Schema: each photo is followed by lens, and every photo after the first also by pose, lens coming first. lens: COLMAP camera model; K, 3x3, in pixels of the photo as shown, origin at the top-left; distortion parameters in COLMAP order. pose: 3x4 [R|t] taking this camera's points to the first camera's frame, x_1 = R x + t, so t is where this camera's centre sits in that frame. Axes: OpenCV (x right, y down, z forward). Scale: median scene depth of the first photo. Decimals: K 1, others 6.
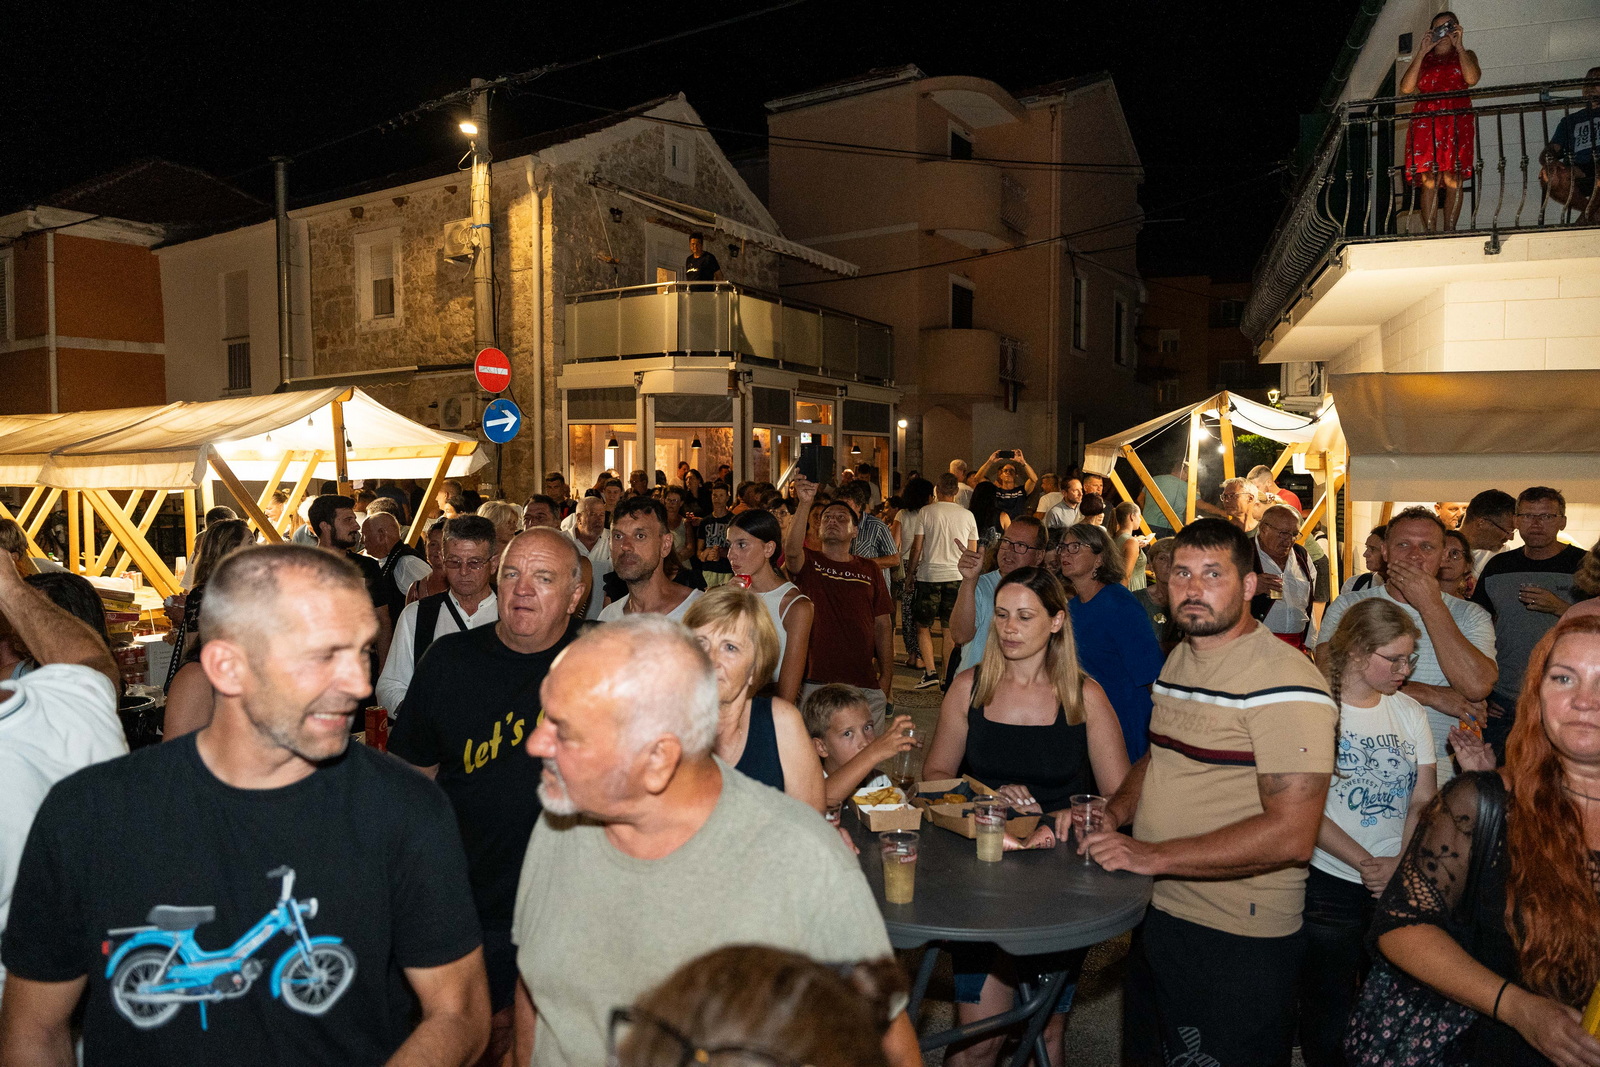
lens RADIAL K [[1048.7, 0, 800.5], [0, 1048.7, 528.7], [0, 0, 1]] dist [0.008175, -0.024519]
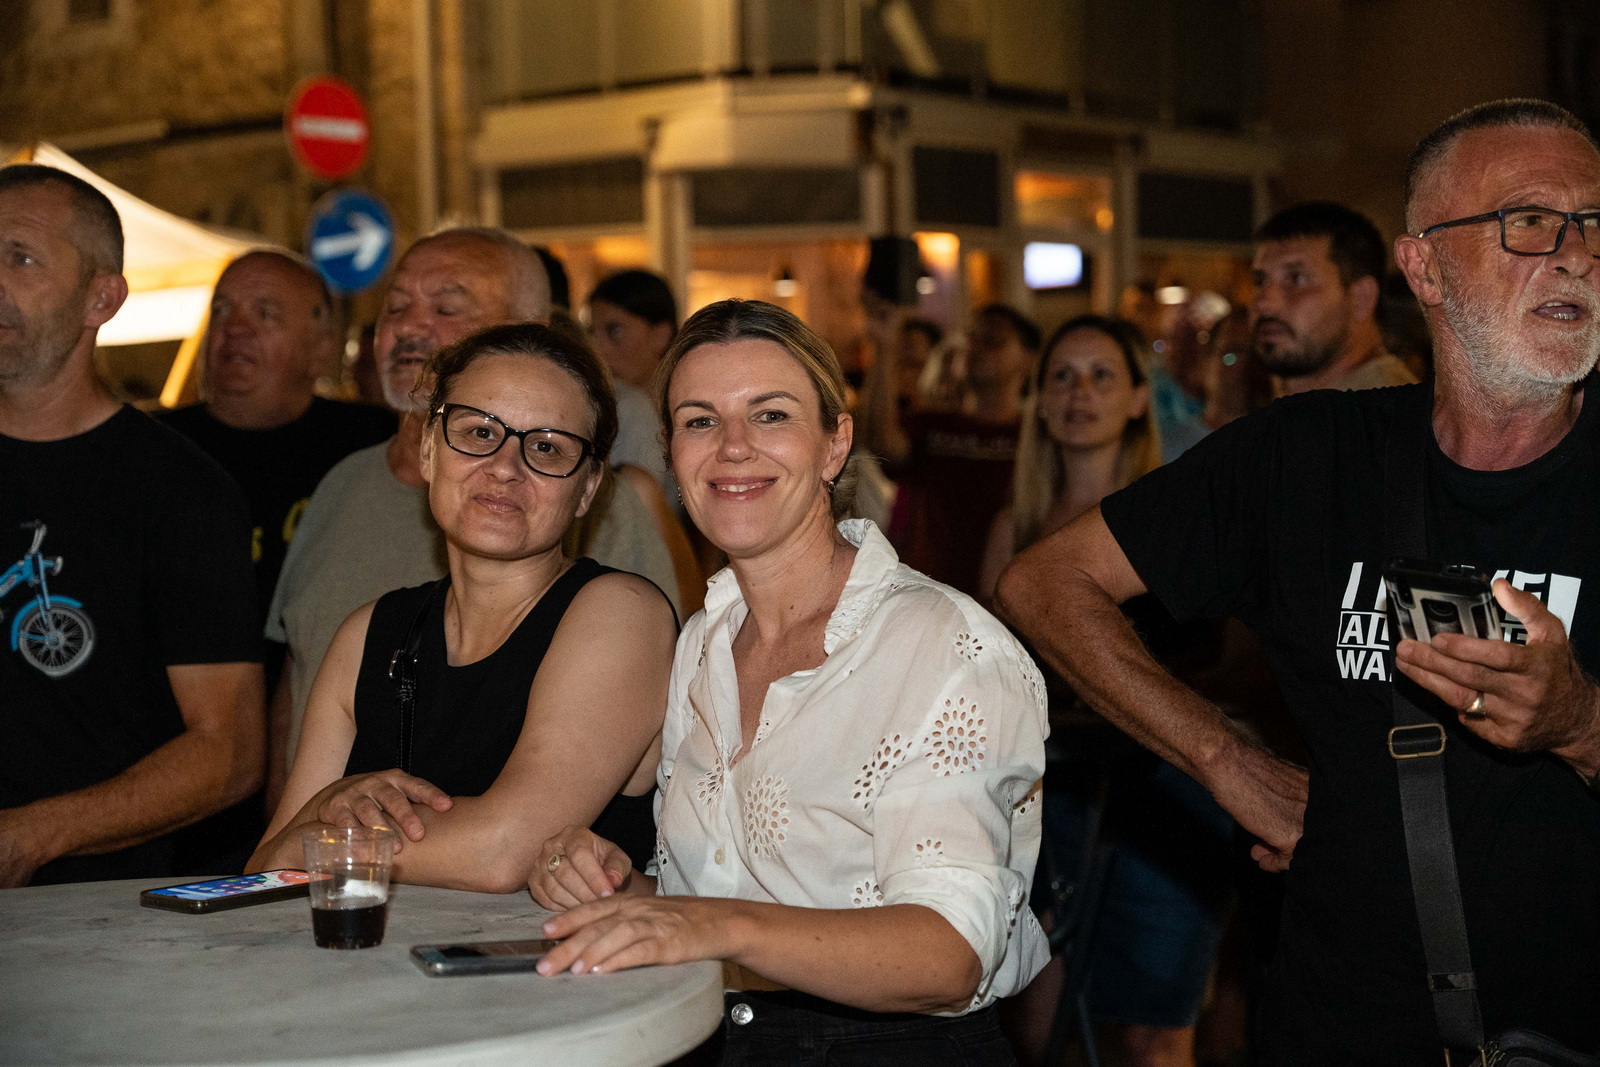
lens RADIAL K [[2710.9, 0, 800.0], [0, 2710.9, 533.5], [0, 0, 1]] dist [0.001578, -0.038632]
pose [[0.992233, -0.020484, -0.122695, 0.040580], [0.019927, 0.999785, -0.005766, 0.029612], [0.122786, 0.003276, 0.992428, -0.109076]]
